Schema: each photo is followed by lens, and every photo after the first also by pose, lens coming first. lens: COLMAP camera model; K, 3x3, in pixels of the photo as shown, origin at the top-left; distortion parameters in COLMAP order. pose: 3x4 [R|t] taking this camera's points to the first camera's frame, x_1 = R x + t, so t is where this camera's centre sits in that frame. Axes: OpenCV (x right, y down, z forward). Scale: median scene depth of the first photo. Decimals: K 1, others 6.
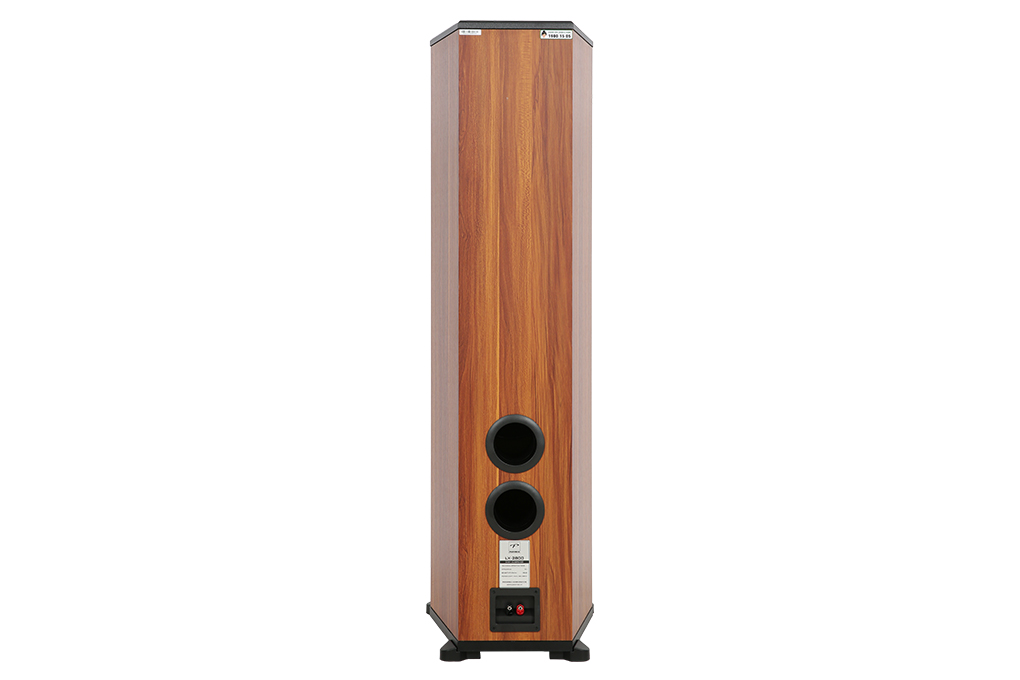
lens RADIAL K [[1969.8, 0, 502.5], [0, 1969.8, 336.1], [0, 0, 1]] dist [0.192950, 0.000000]
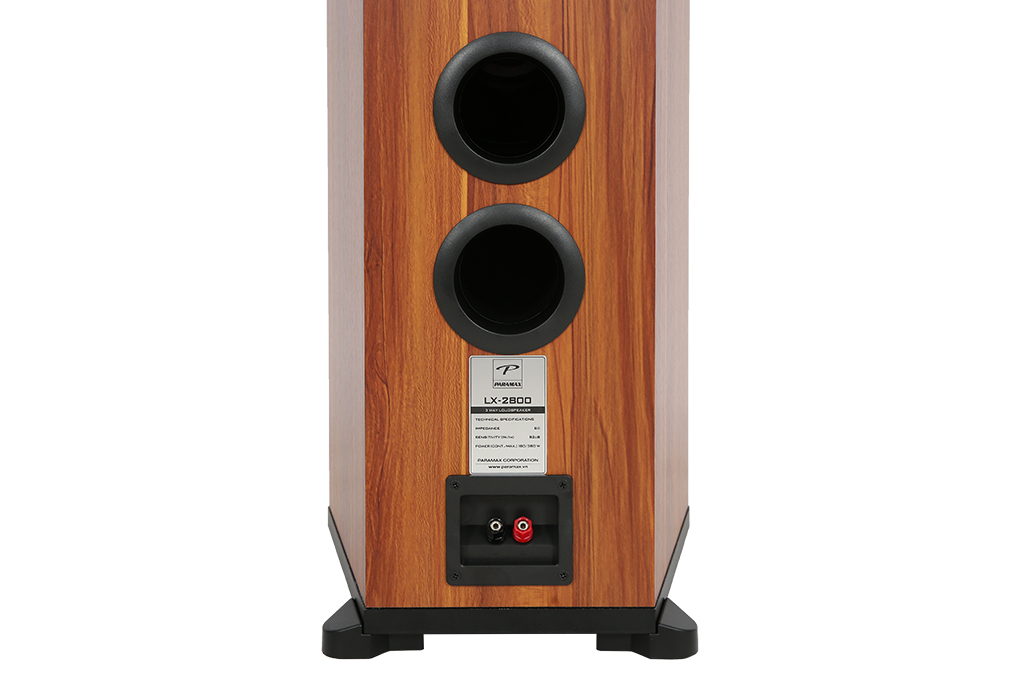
lens RADIAL K [[1496.2, 0, 513.2], [0, 1496.2, 342.7], [0, 0, 1]] dist [0.009496, 0.000000]
pose [[0.999888, -0.000583, -0.014960, 0.011589], [0.001275, 0.998928, 0.046278, 0.087201], [0.014917, -0.046292, 0.998817, 0.702875]]
